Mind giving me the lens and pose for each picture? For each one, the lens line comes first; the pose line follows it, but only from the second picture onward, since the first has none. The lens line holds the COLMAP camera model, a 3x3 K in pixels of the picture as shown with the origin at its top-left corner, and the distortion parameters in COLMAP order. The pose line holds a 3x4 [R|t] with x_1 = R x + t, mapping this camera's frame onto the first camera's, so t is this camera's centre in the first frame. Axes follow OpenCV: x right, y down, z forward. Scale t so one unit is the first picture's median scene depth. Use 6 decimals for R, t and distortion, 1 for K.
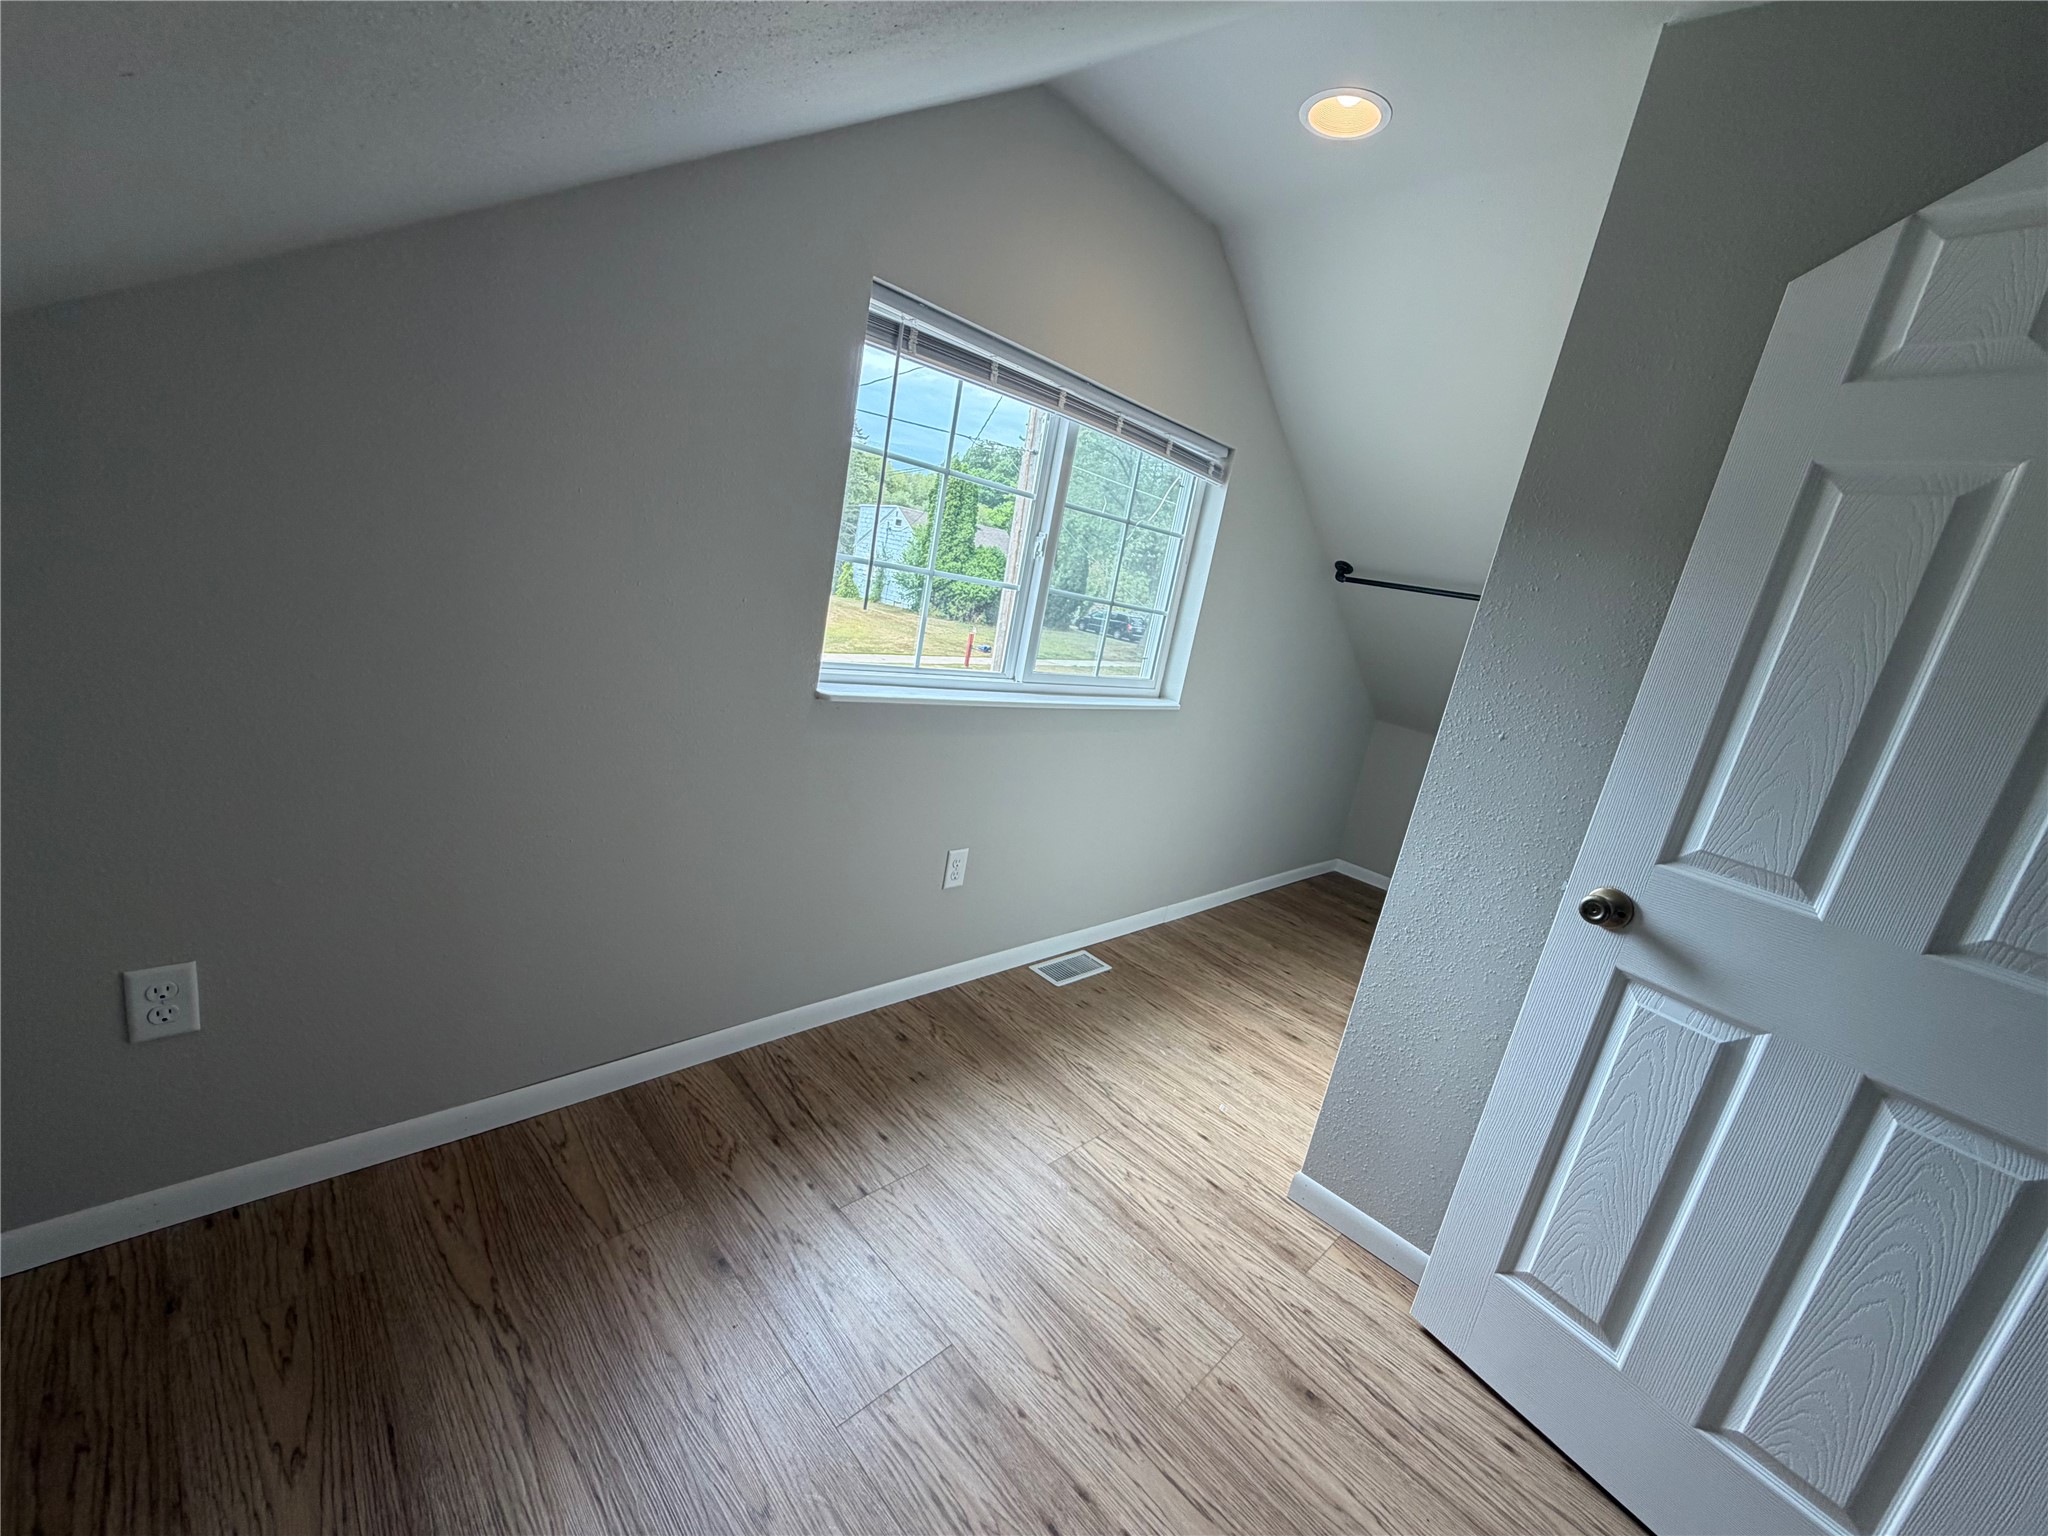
lens RADIAL K [[817.5, 0, 1023.5], [0, 817.5, 776.7], [0, 0, 1]] dist [0.002427, -0.000362]
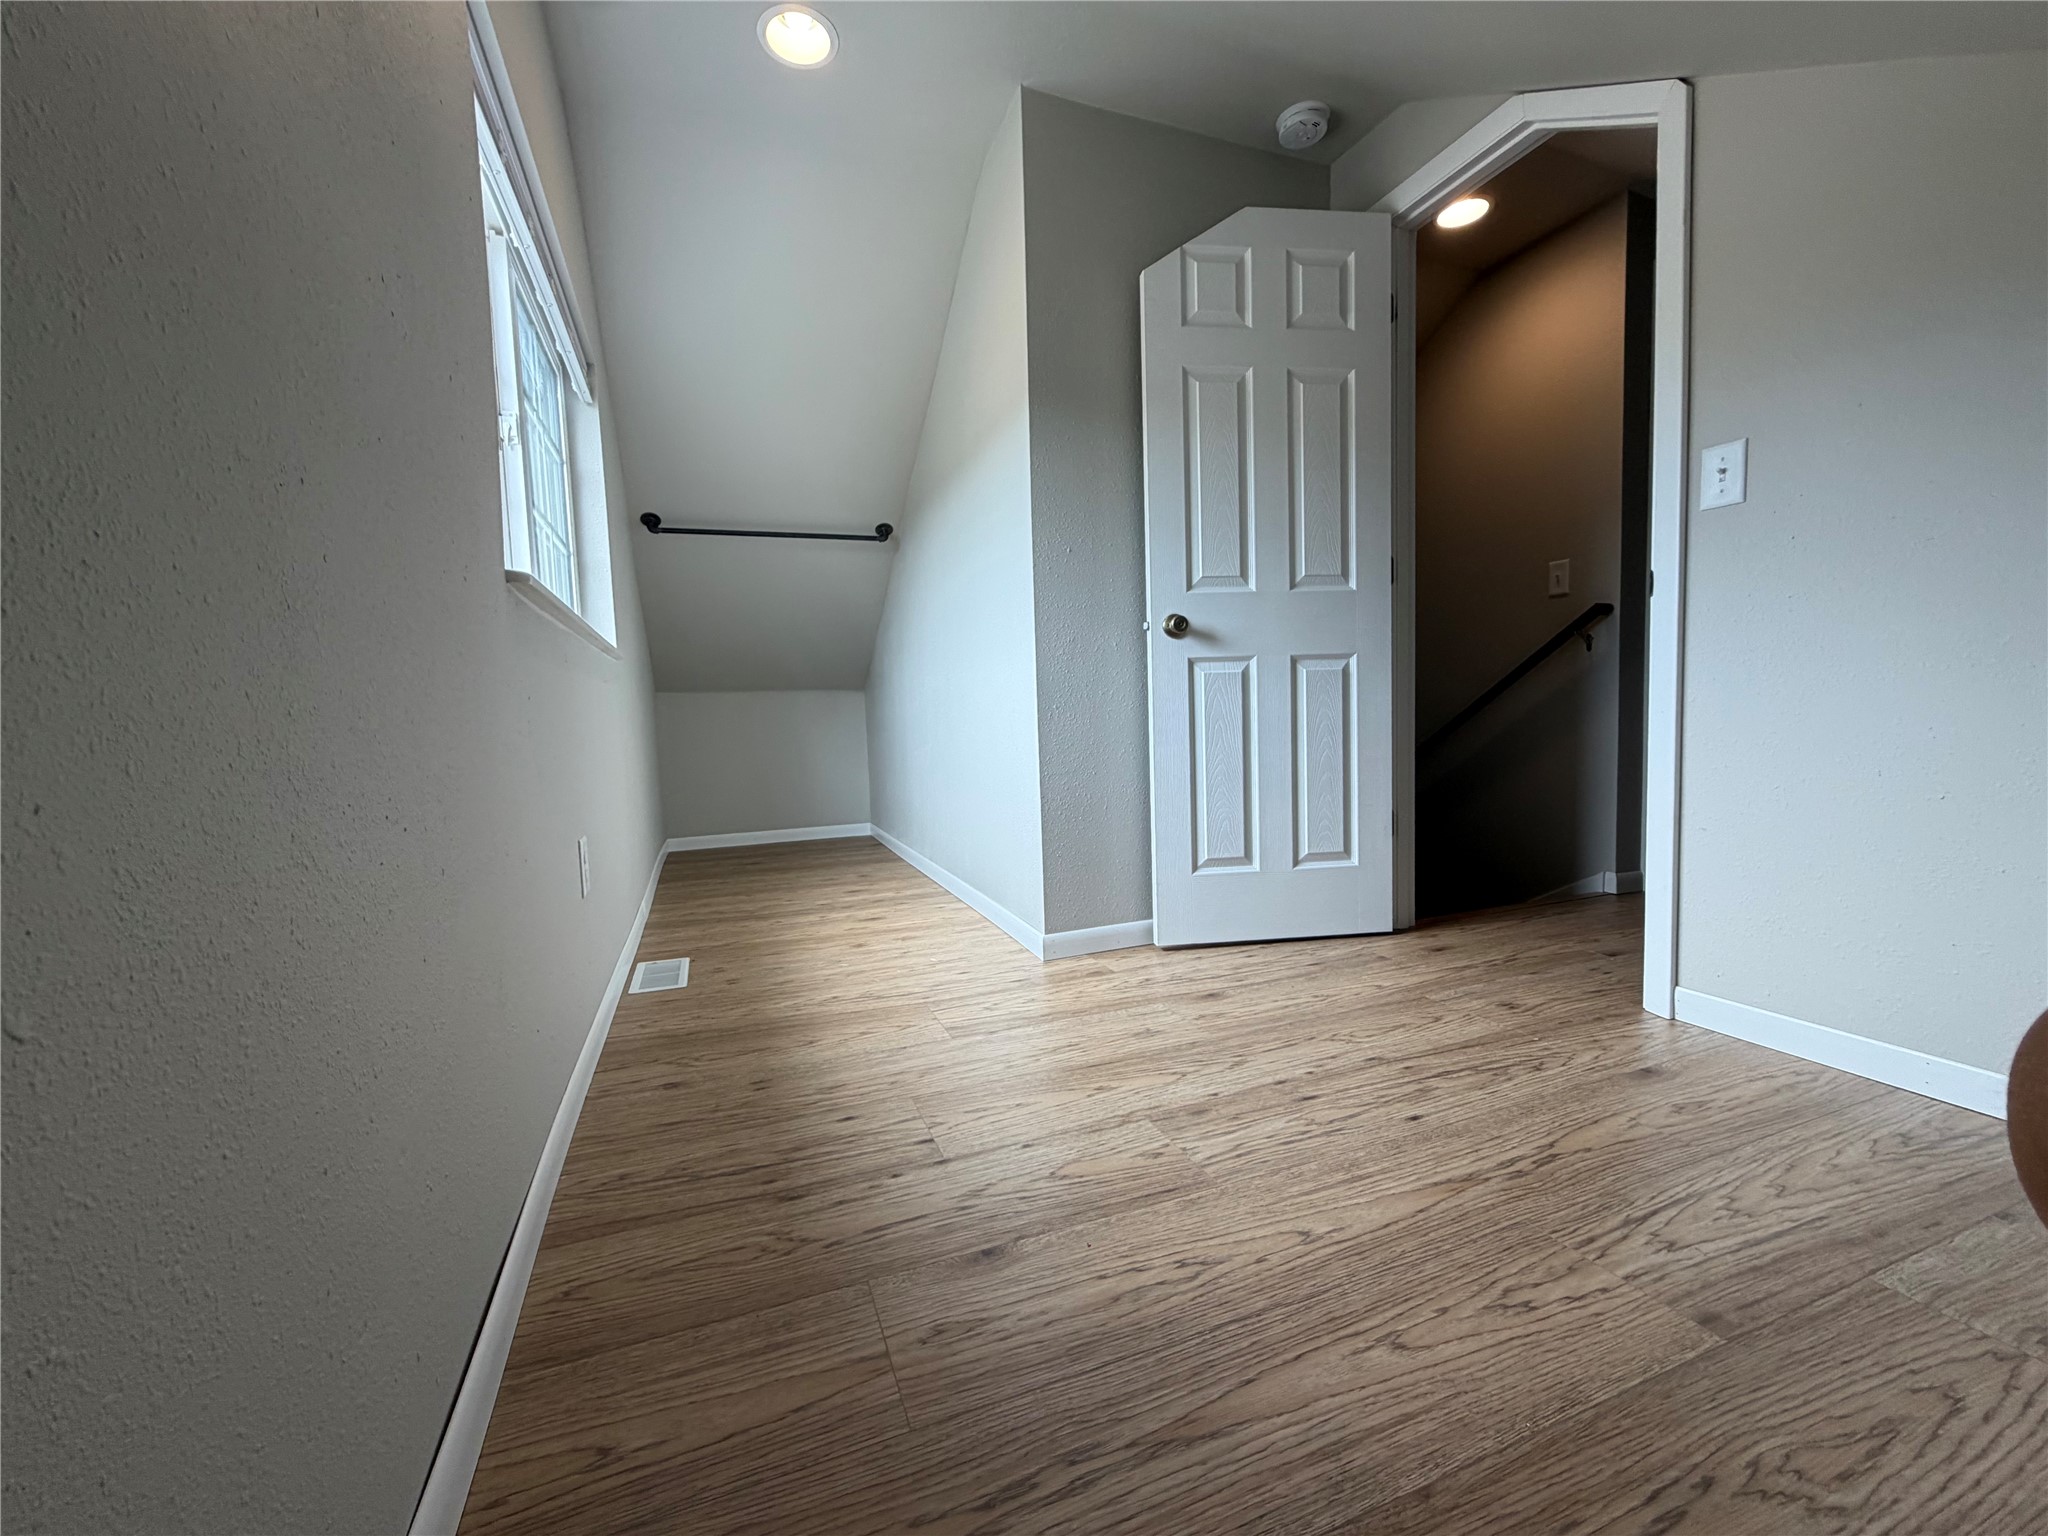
lens RADIAL K [[817.5, 0, 1029.7], [0, 817.5, 757.4], [0, 0, 1]] dist [0.002427, -0.000362]
pose [[0.384538, -0.244007, 0.890276, -0.839948], [0.325249, 0.938398, 0.116712, 0.106959], [-0.863912, 0.244682, 0.440213, 0.515727]]
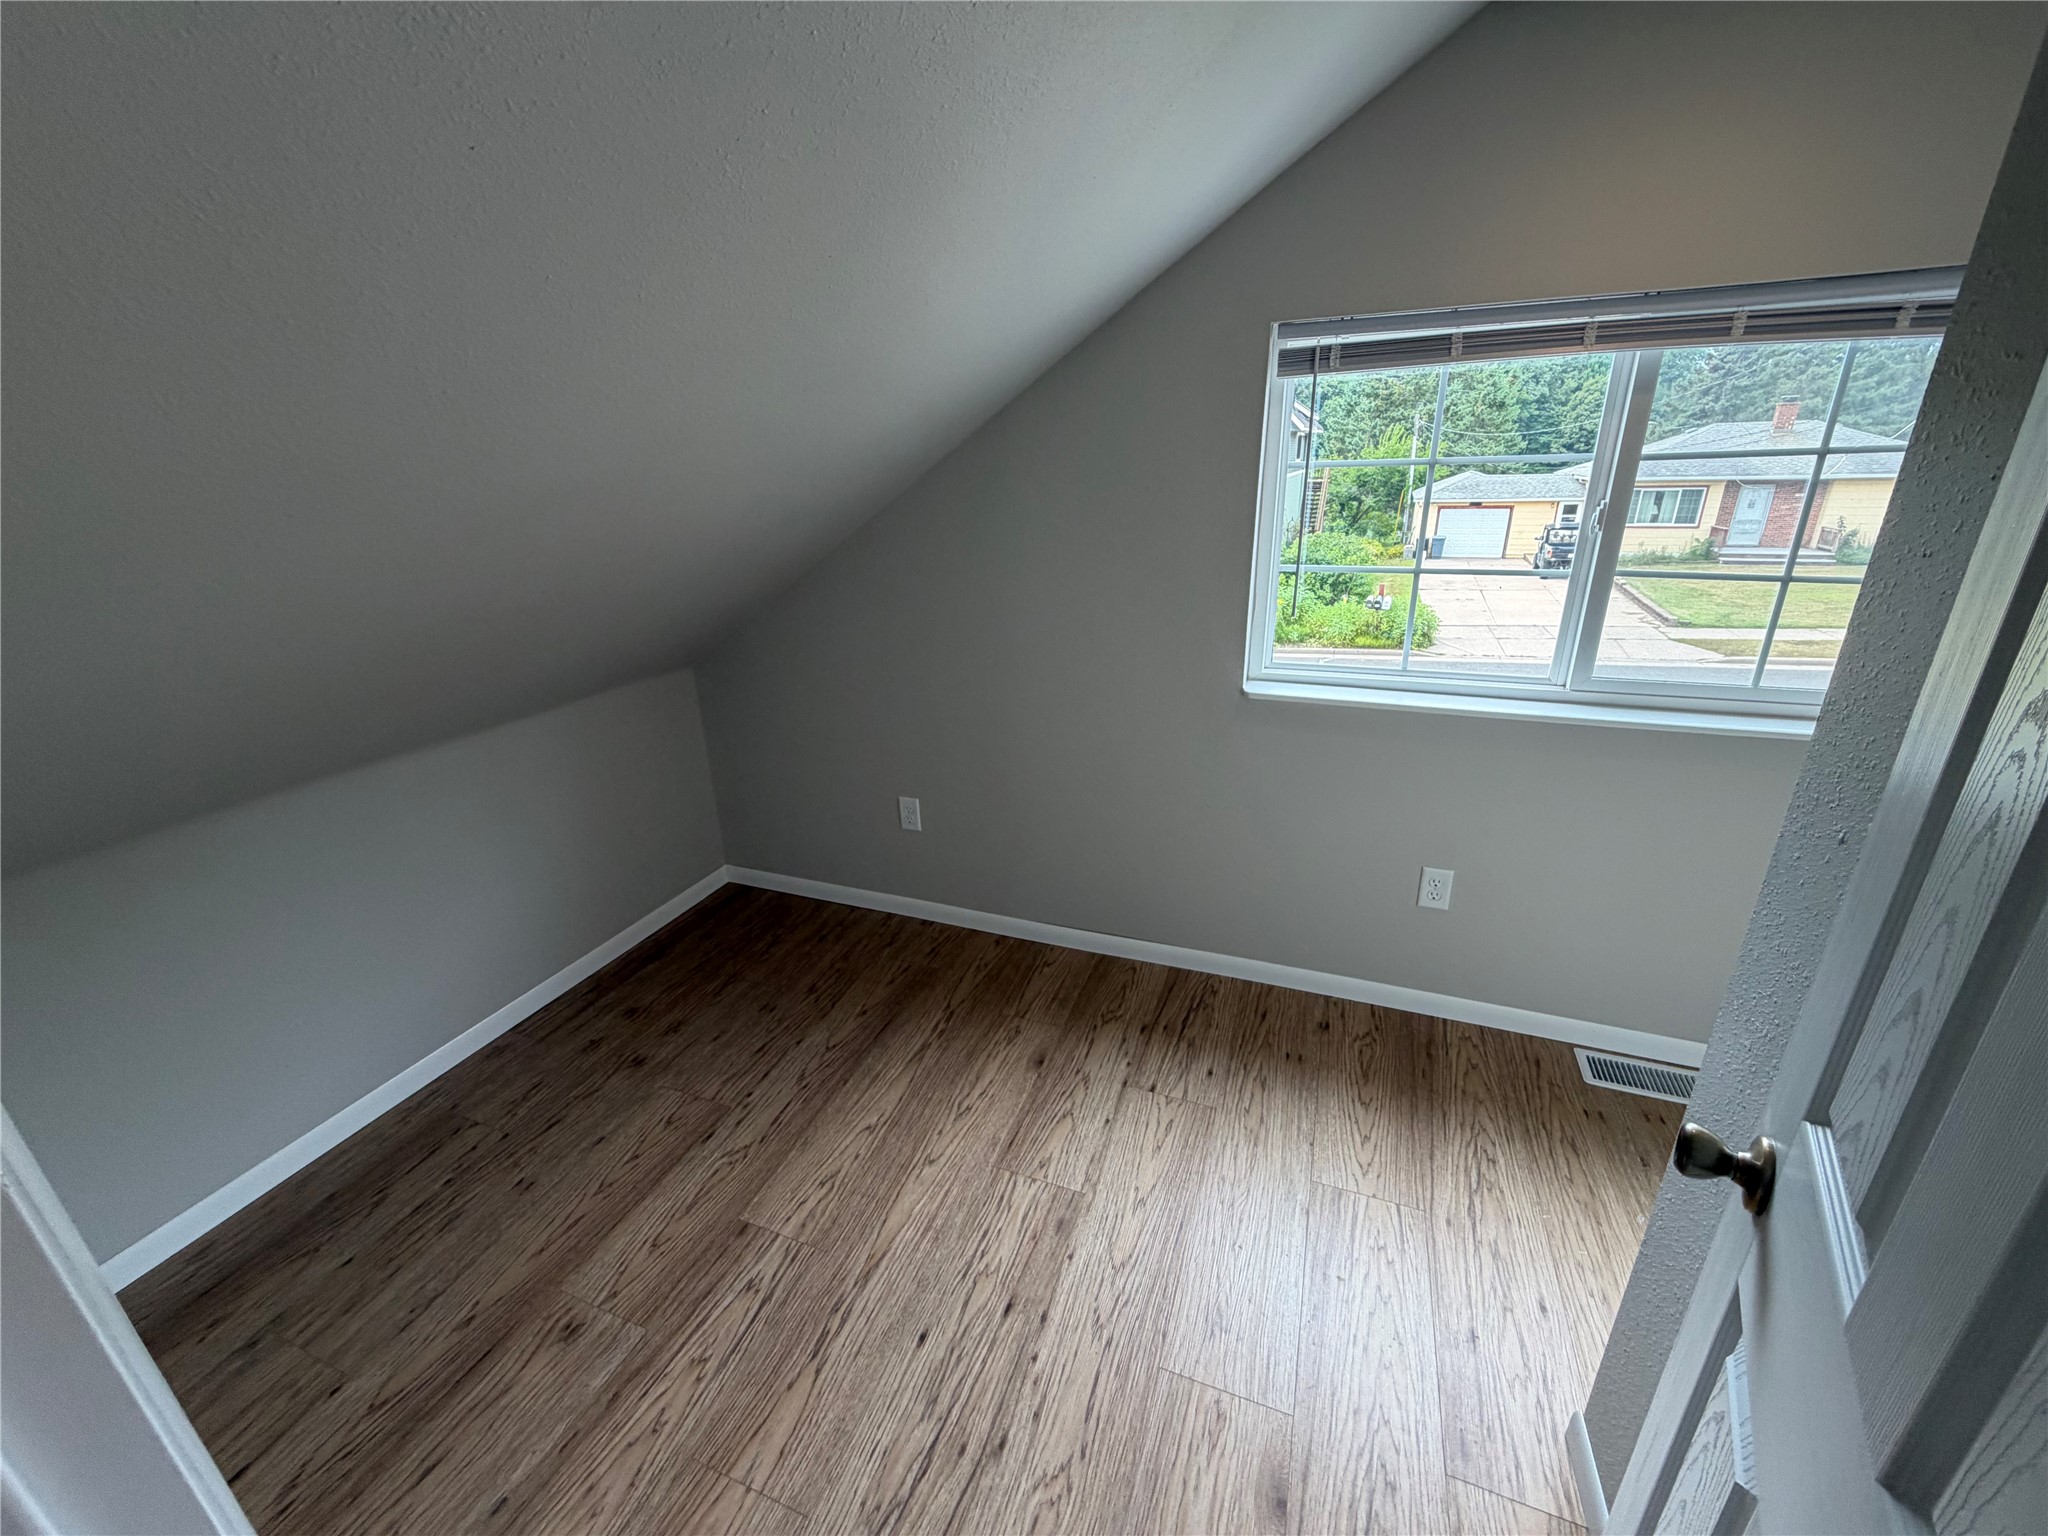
lens RADIAL K [[817.5, 0, 1016.1], [0, 817.5, 779.7], [0, 0, 1]] dist [0.002427, -0.000362]
pose [[0.383896, 0.150154, -0.911086, 0.867720], [-0.125736, 0.986000, 0.109520, -0.077860], [0.914776, 0.072512, 0.397401, 0.300875]]
